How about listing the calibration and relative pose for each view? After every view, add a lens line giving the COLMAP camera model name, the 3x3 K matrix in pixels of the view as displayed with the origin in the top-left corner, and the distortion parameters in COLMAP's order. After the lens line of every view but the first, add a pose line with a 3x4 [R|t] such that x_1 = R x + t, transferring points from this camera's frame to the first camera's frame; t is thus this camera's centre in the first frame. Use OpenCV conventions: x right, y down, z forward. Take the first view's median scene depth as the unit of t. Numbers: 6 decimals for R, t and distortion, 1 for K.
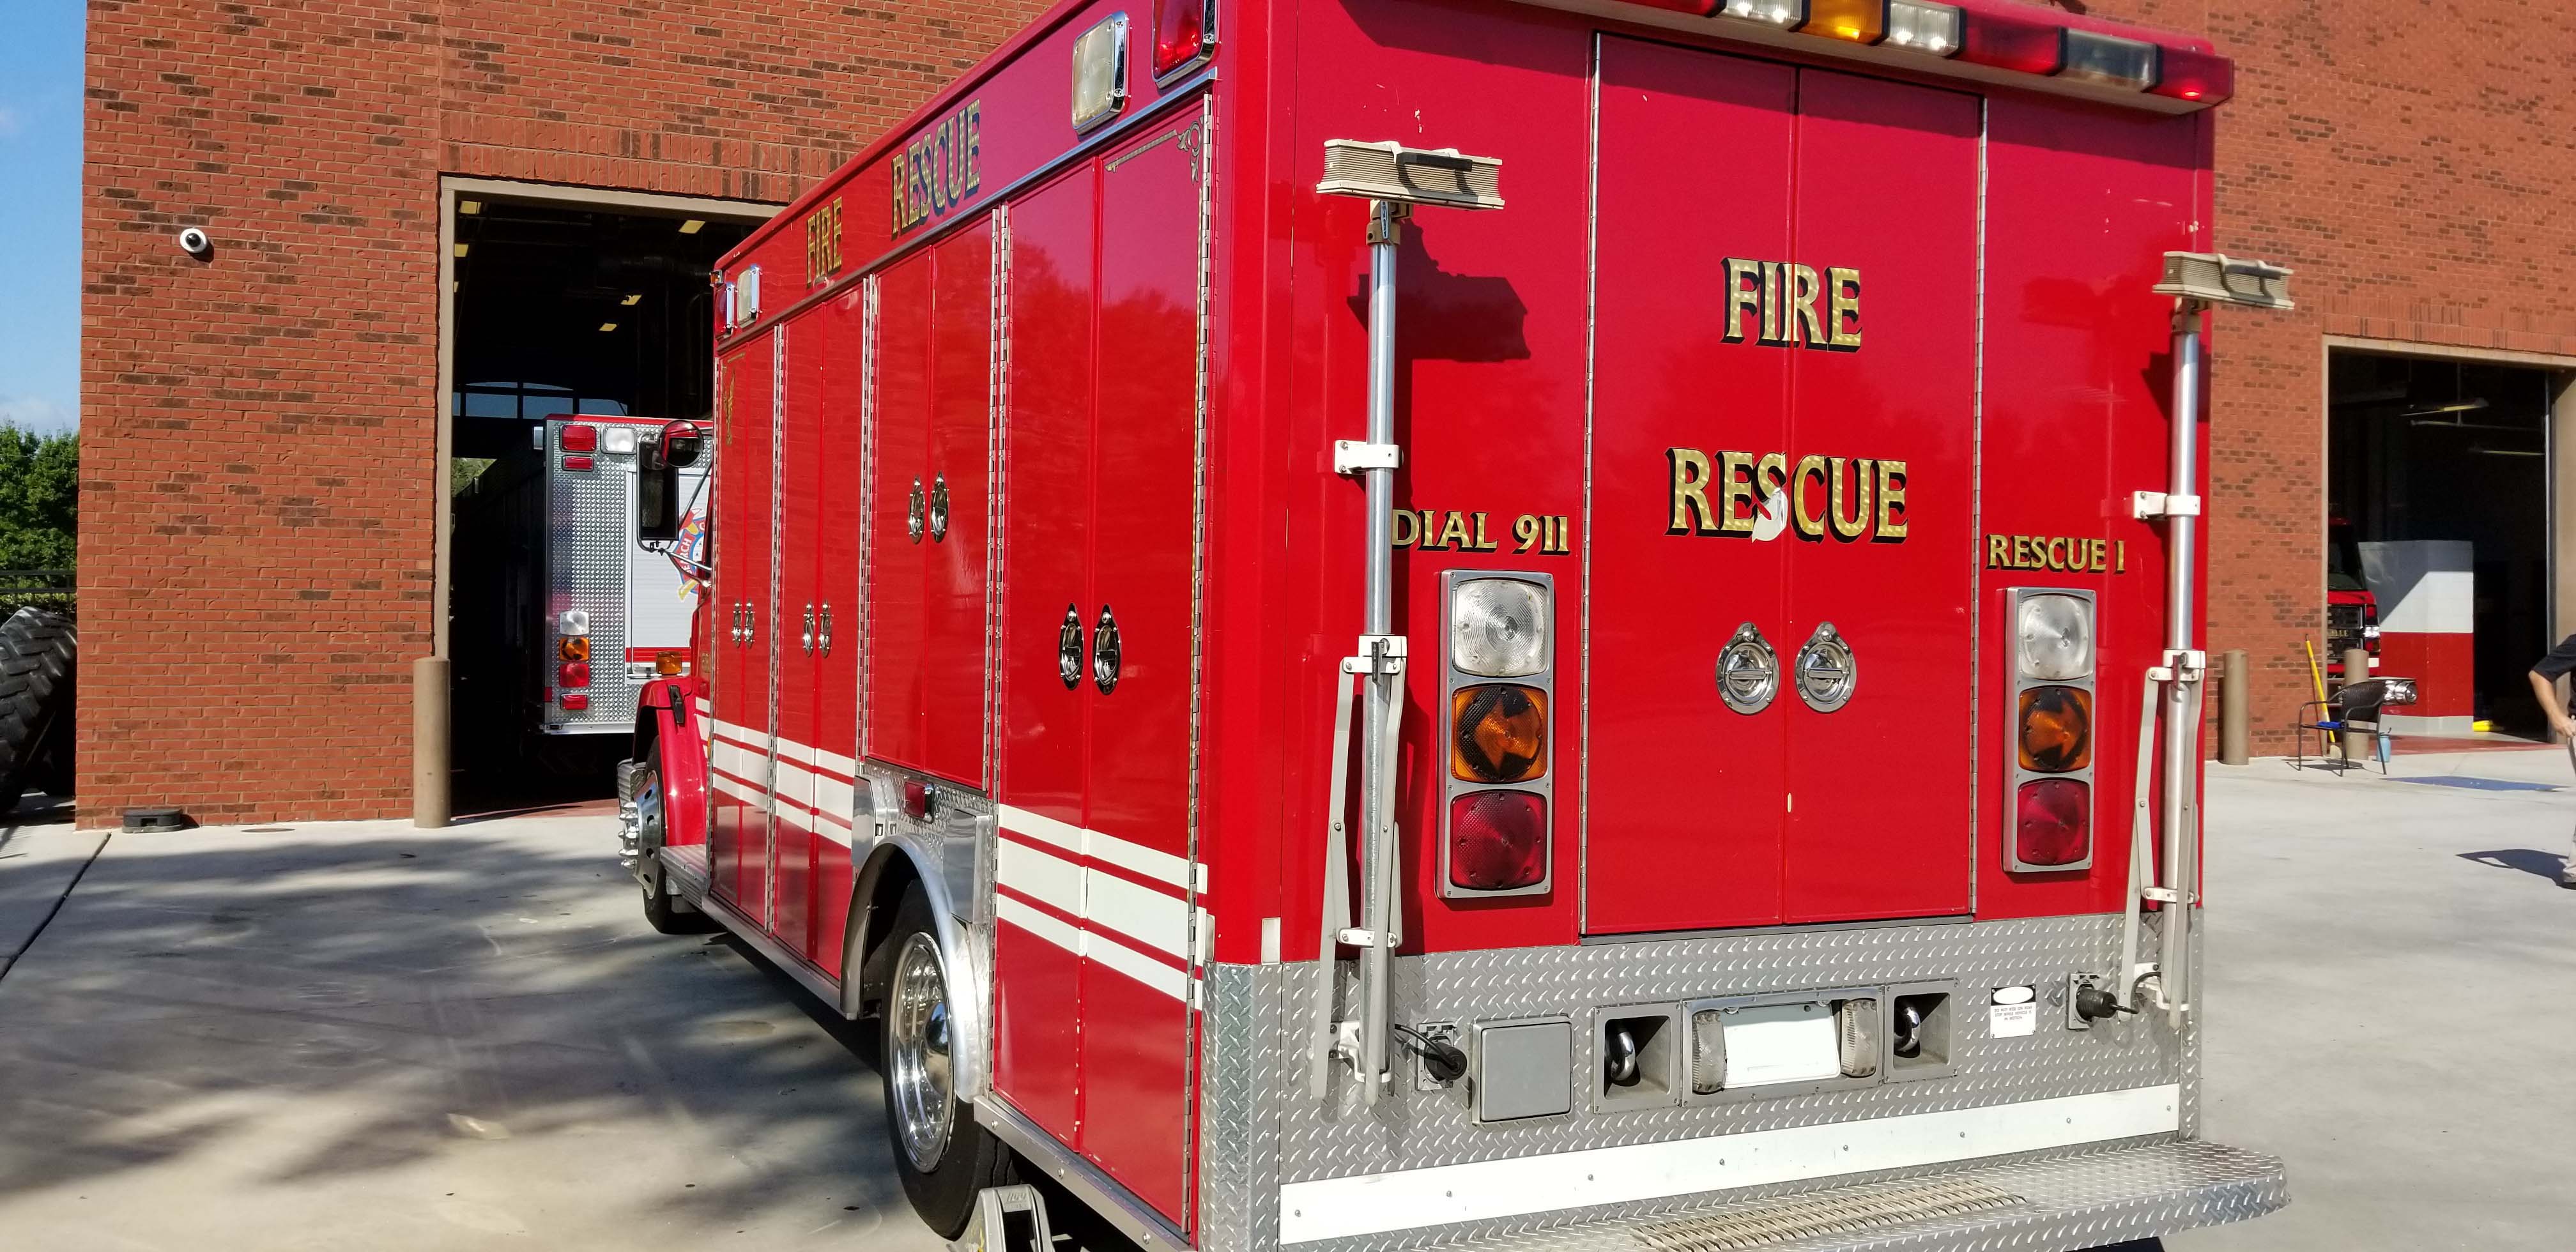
lens RADIAL K [[2017.4, 0, 1281.0], [0, 2017.4, 587.9], [0, 0, 1]] dist [0.070981, -0.125582]
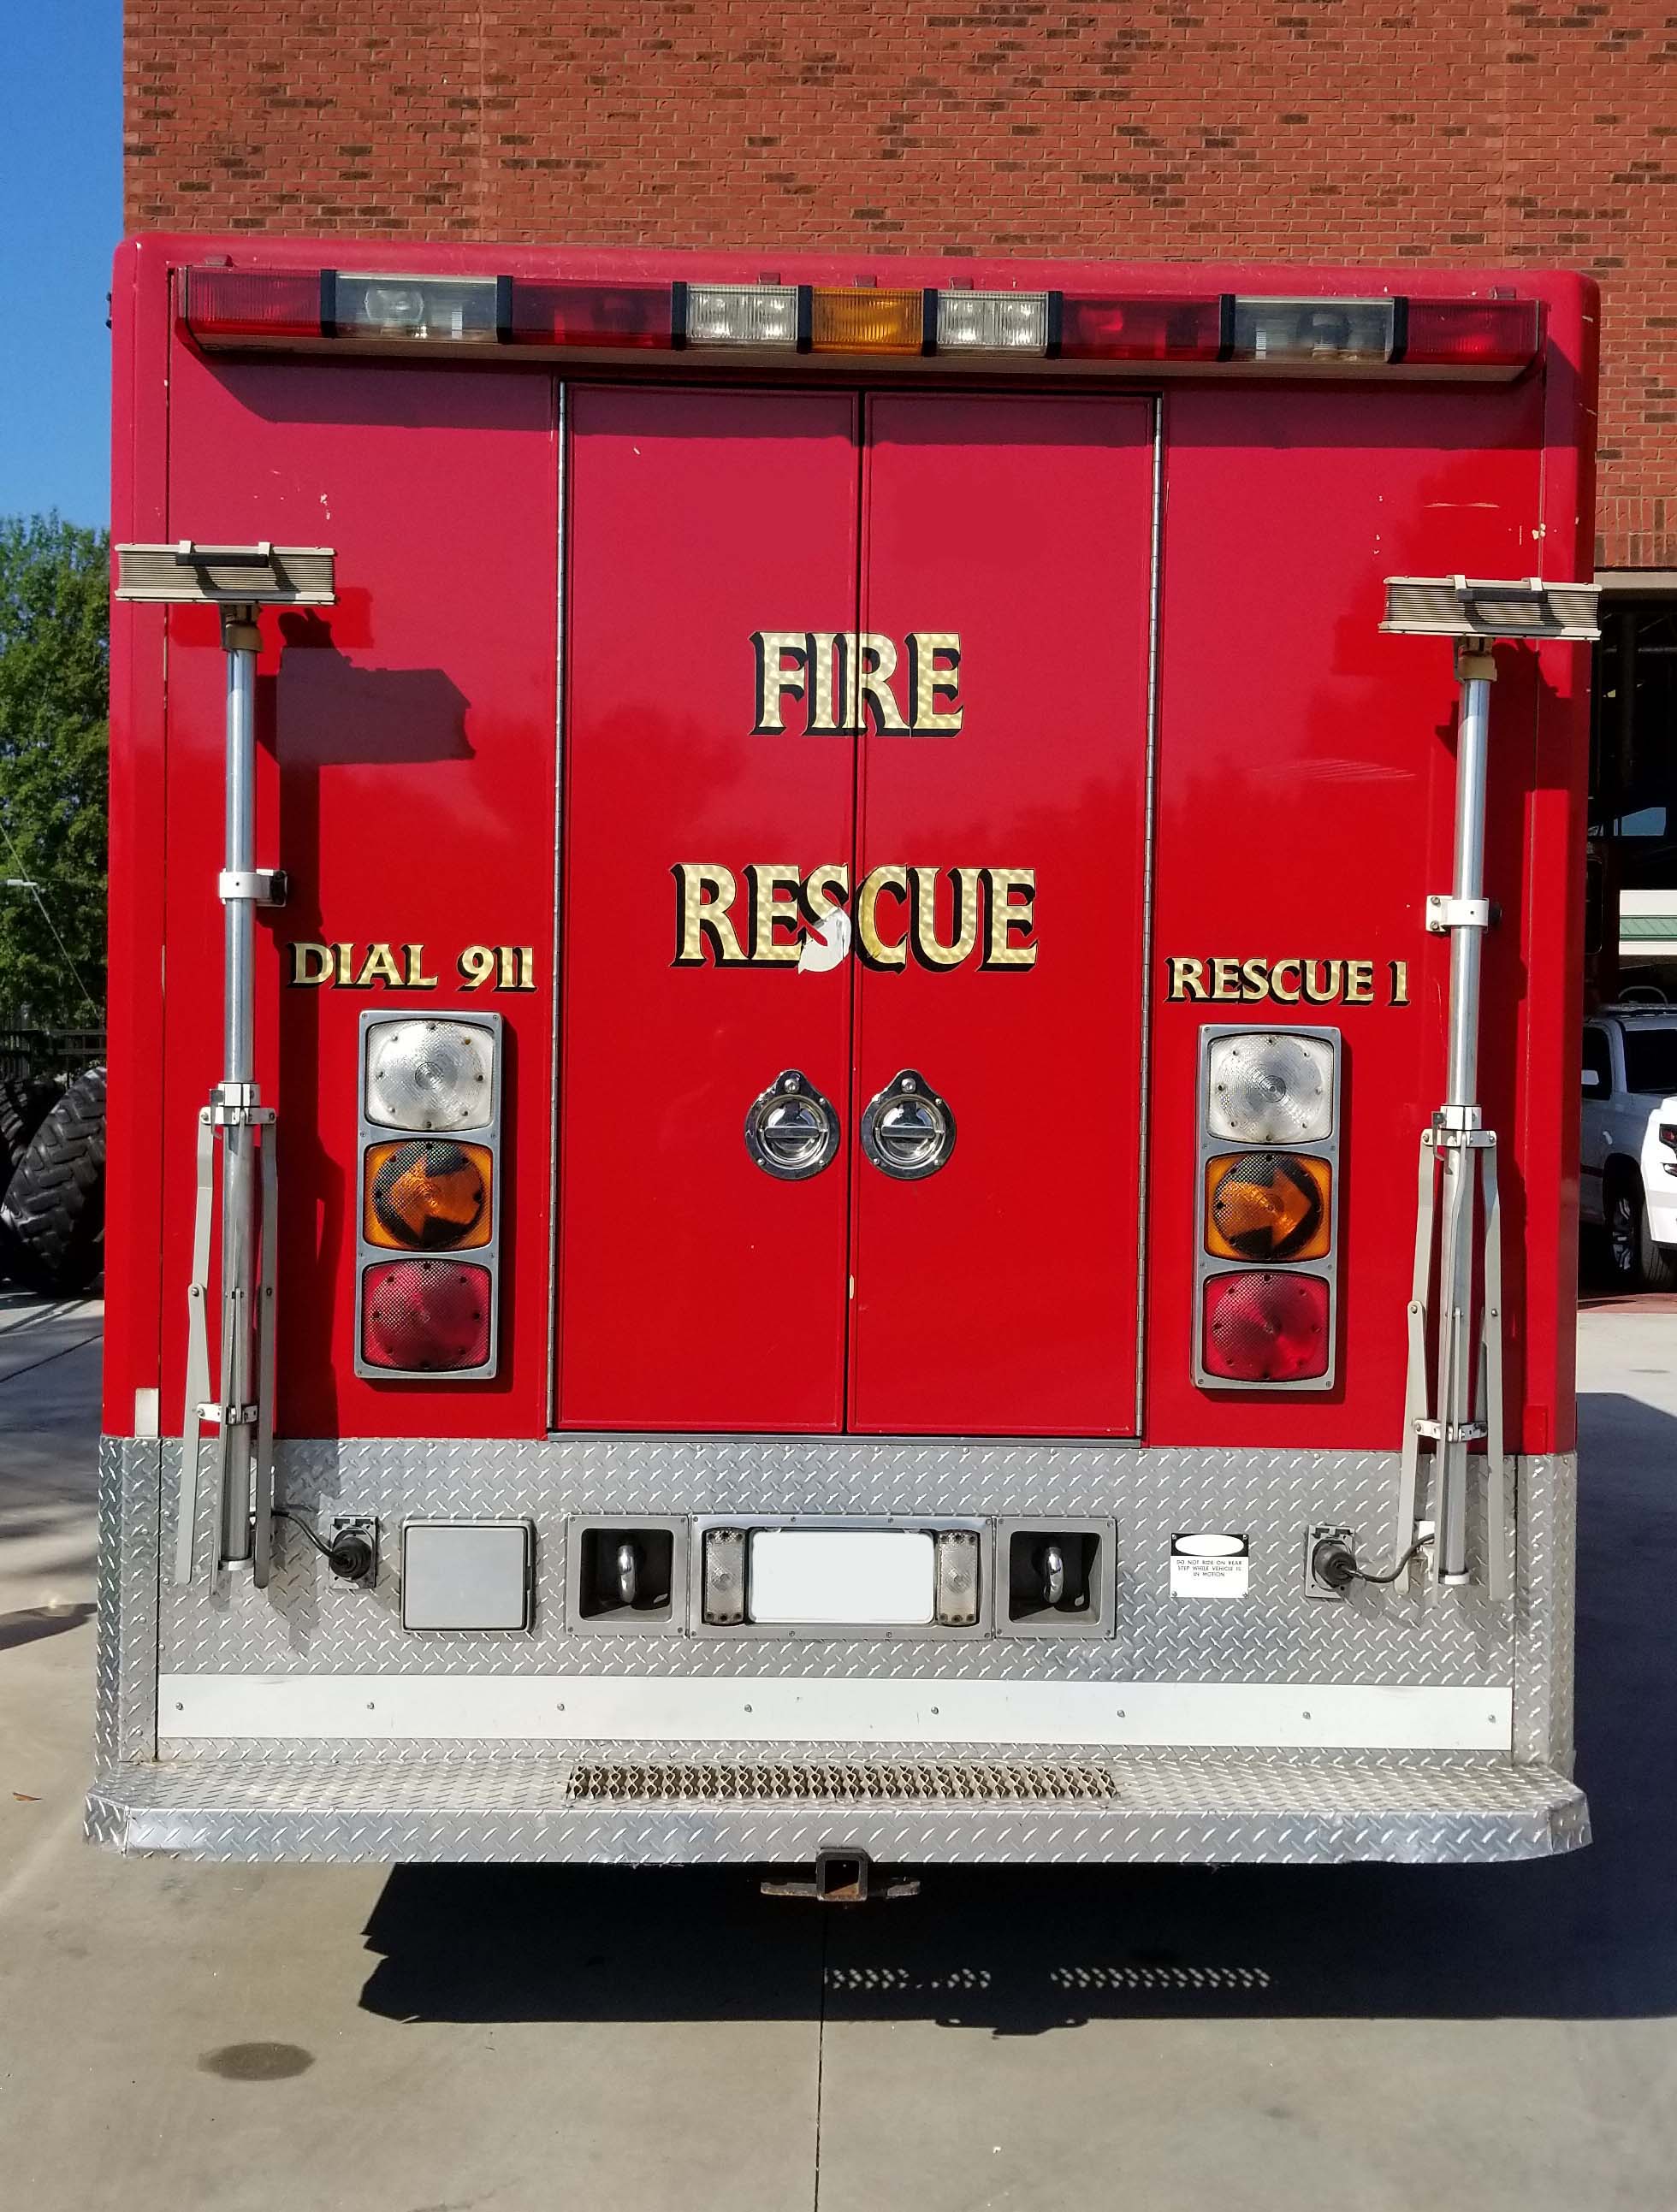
lens RADIAL K [[2685.2, 0, 871.4], [0, 2685.2, 1103.0], [0, 0, 1]] dist [0.144123, -0.336594]
pose [[0.915192, 0.002366, -0.403010, 0.665569], [0.006367, 0.999773, 0.020328, 0.007958], [0.402967, -0.021170, 0.914970, -0.000955]]
